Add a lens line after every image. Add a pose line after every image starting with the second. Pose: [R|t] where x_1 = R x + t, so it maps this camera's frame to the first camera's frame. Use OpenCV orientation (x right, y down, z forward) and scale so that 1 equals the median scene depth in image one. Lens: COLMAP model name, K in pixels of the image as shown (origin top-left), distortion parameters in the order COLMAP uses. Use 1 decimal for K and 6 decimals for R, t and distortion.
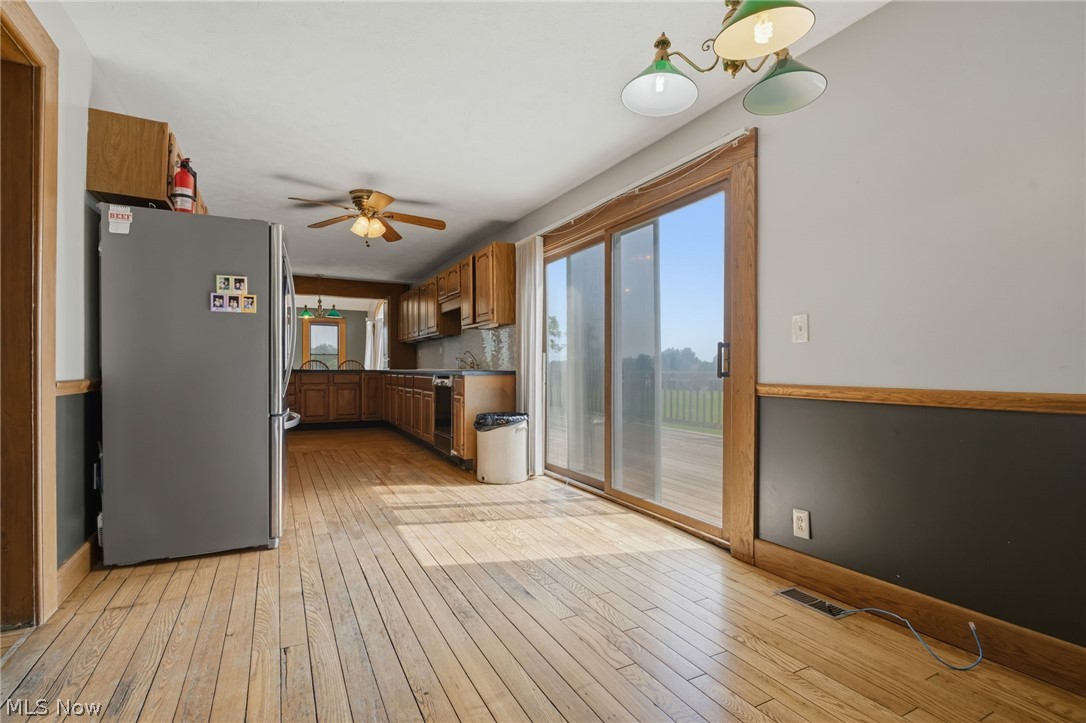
lens RADIAL K [[499.0, 0, 538.2], [0, 499.0, 361.8], [0, 0, 1]] dist [-0.002081, -0.000049]
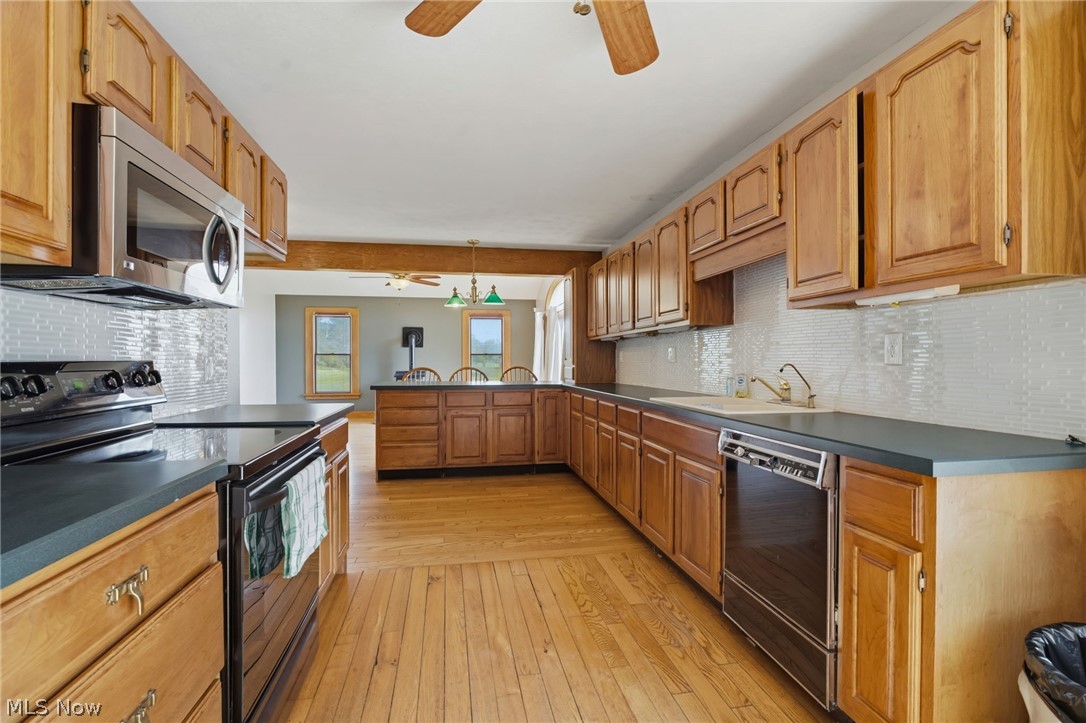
lens RADIAL K [[499.0, 0, 543.6], [0, 499.0, 360.0], [0, 0, 1]] dist [-0.002081, -0.000049]
pose [[0.955802, -0.002940, -0.293995, -0.146973], [0.005434, 0.999956, 0.007667, -0.020121], [0.293959, -0.008926, 0.955776, 0.374389]]
